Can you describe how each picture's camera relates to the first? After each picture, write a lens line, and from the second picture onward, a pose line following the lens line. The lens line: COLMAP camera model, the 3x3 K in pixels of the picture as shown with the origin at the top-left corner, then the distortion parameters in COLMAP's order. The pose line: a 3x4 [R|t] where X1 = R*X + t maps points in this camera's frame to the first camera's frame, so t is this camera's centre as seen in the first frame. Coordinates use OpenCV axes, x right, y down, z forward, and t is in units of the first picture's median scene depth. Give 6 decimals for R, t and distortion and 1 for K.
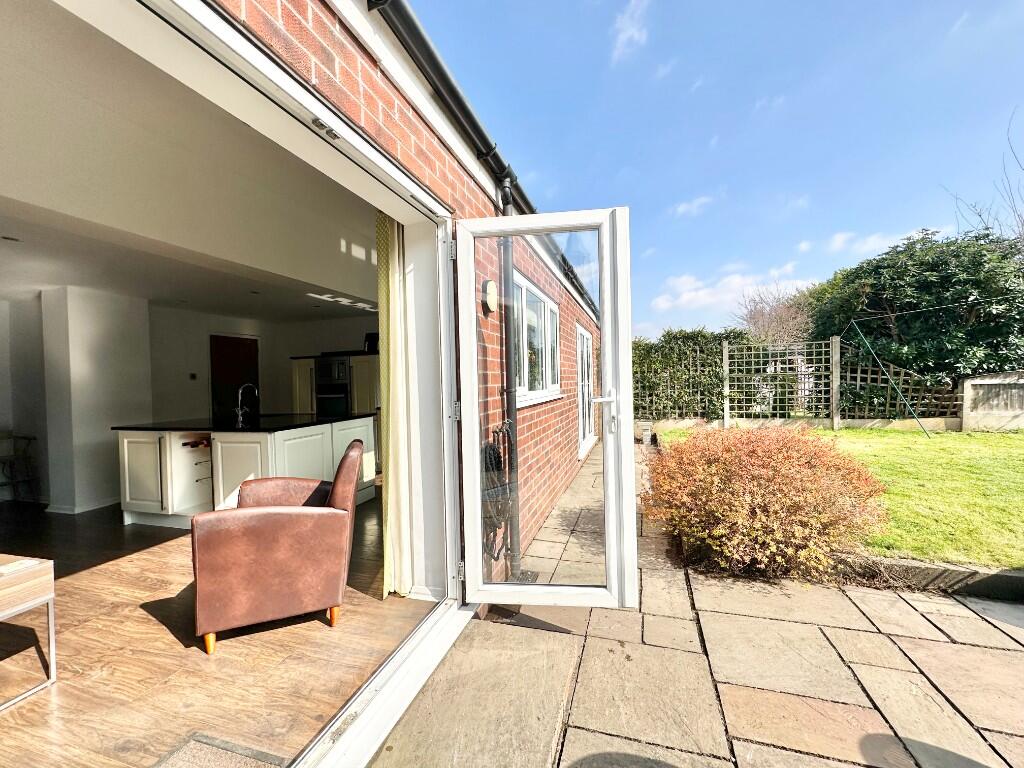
lens RADIAL K [[409.5, 0, 514.2], [0, 409.5, 384.0], [0, 0, 1]] dist [-0.001400, 0.000871]
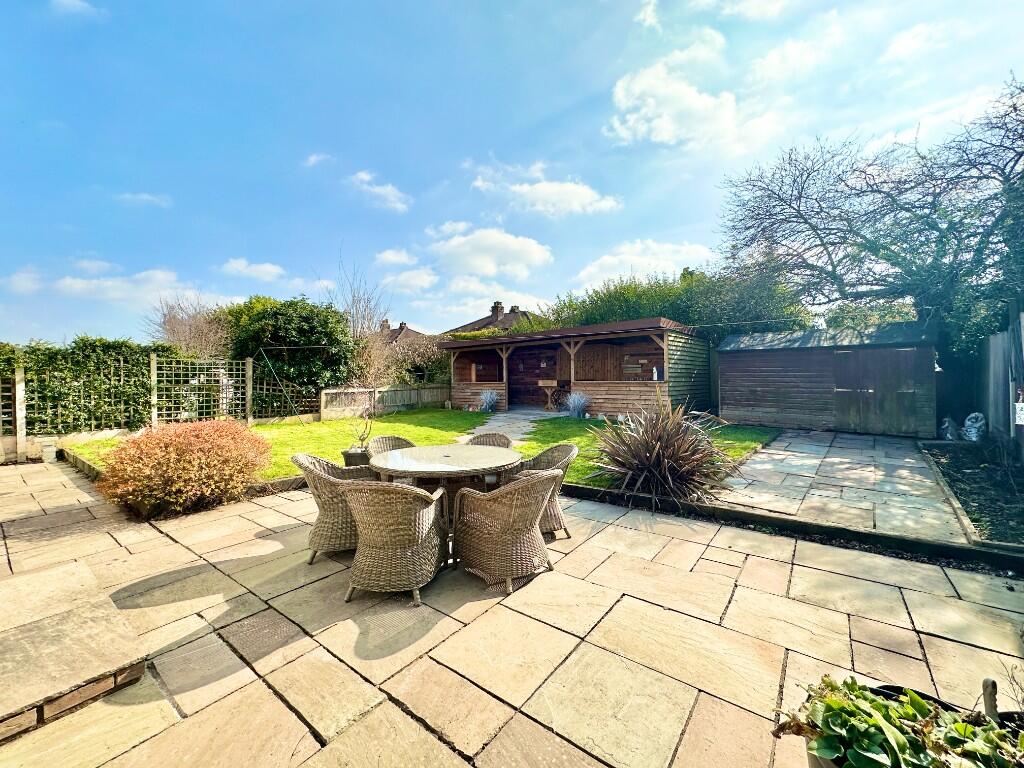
lens RADIAL K [[409.5, 0, 512.5], [0, 409.5, 384.7], [0, 0, 1]] dist [-0.001400, 0.000871]
pose [[0.330590, 0.015137, 0.943653, -0.333326], [0.007435, 0.999799, -0.018642, 0.006713], [-0.943745, 0.013178, 0.330411, -0.438310]]
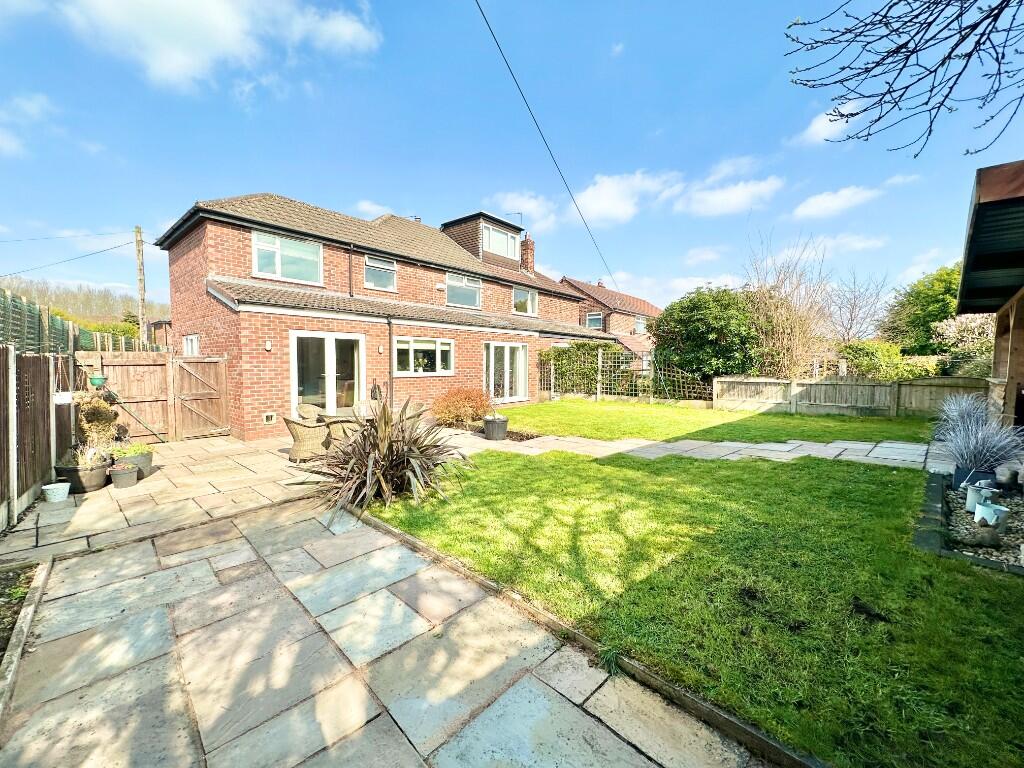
lens RADIAL K [[409.5, 0, 506.7], [0, 409.5, 383.7], [0, 0, 1]] dist [-0.001400, 0.000871]
pose [[0.911588, 0.056861, -0.407154, 1.544229], [-0.036536, 0.997675, 0.057529, -0.077553], [0.409478, -0.037567, 0.911546, -1.251797]]
